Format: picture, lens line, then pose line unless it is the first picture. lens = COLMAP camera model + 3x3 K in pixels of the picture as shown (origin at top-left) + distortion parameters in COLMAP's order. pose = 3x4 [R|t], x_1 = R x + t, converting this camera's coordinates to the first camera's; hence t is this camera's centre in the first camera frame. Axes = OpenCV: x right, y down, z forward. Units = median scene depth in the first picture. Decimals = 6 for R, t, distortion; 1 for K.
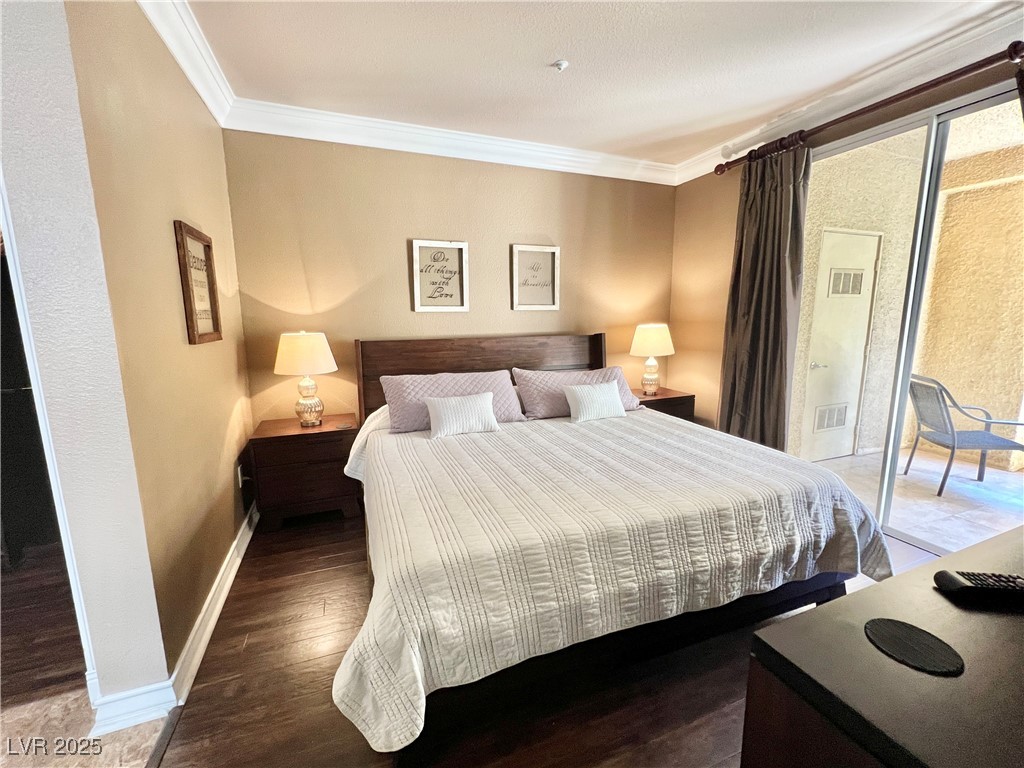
lens RADIAL K [[416.0, 0, 510.0], [0, 416.0, 381.0], [0, 0, 1]] dist [-0.001999, -0.000017]
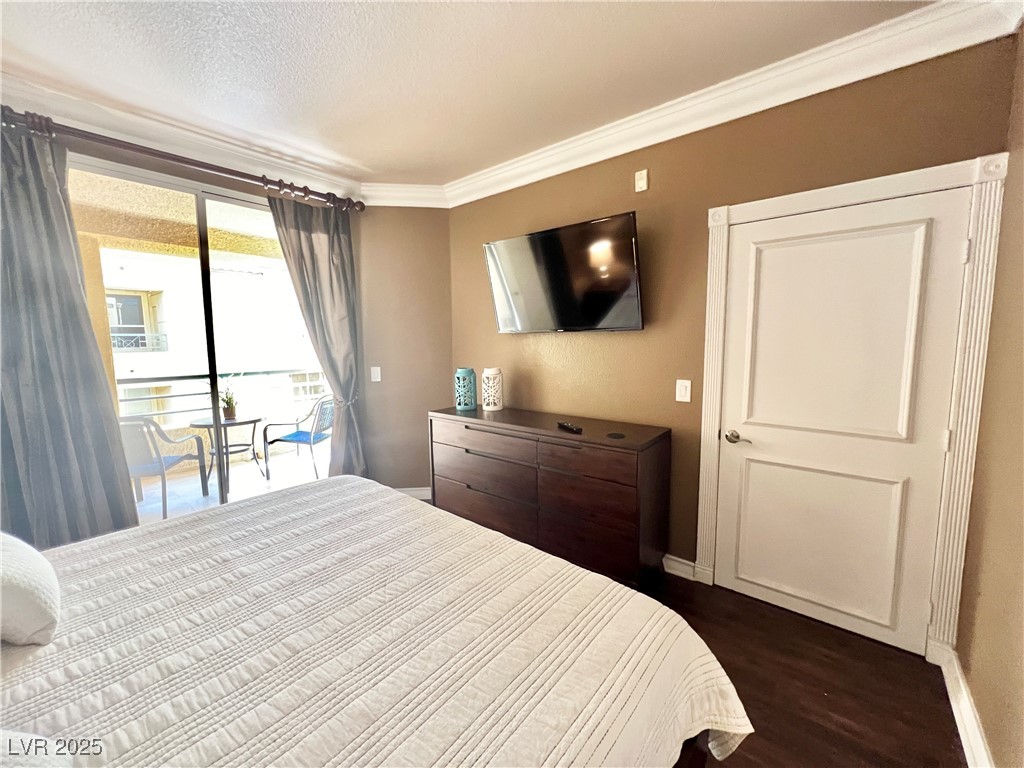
lens RADIAL K [[405.2, 0, 509.1], [0, 405.2, 385.4], [0, 0, 1]] dist [0.001781, 0.000076]
pose [[-0.479800, -0.088645, 0.872889, -0.508685], [0.151345, 0.971608, 0.181860, -0.189718], [-0.864226, 0.219363, -0.452761, 0.965489]]
